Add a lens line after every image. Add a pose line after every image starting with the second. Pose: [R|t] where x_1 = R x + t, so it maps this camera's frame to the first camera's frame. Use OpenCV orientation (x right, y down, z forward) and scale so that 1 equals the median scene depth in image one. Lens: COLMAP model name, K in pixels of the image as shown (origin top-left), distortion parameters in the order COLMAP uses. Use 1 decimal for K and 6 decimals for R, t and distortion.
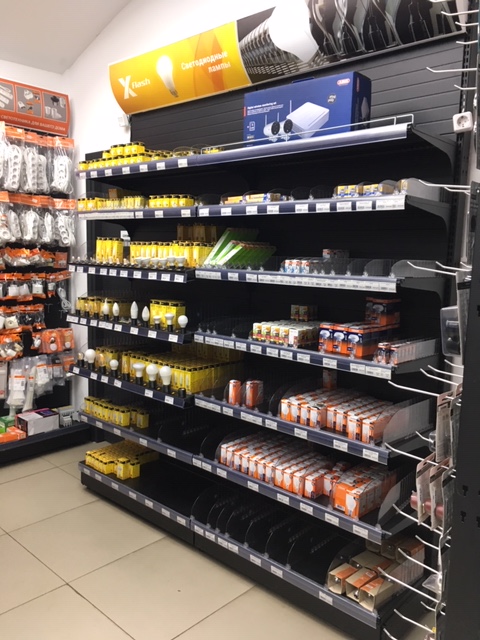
lens RADIAL K [[537.0, 0, 240.0], [0, 537.0, 320.0], [0, 0, 1]] dist [0.085637, -0.110996]
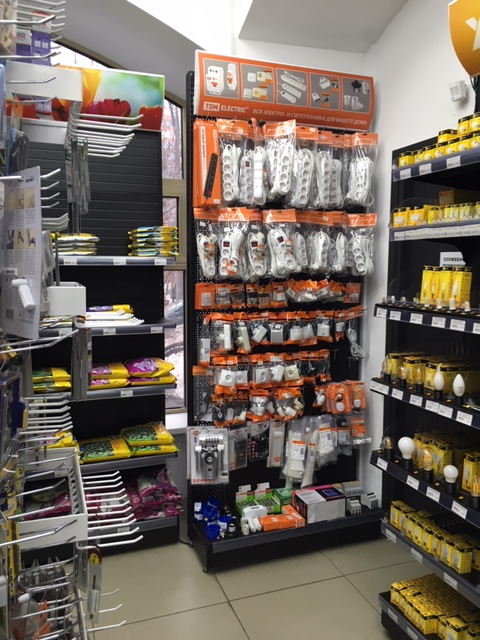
lens RADIAL K [[537.0, 0, 240.0], [0, 537.0, 320.0], [0, 0, 1]] dist [0.085637, -0.110996]
pose [[0.889729, 0.025086, -0.455799, -0.129722], [-0.038474, 0.999057, -0.020116, -0.053265], [0.454865, 0.035434, 0.889855, 0.259510]]
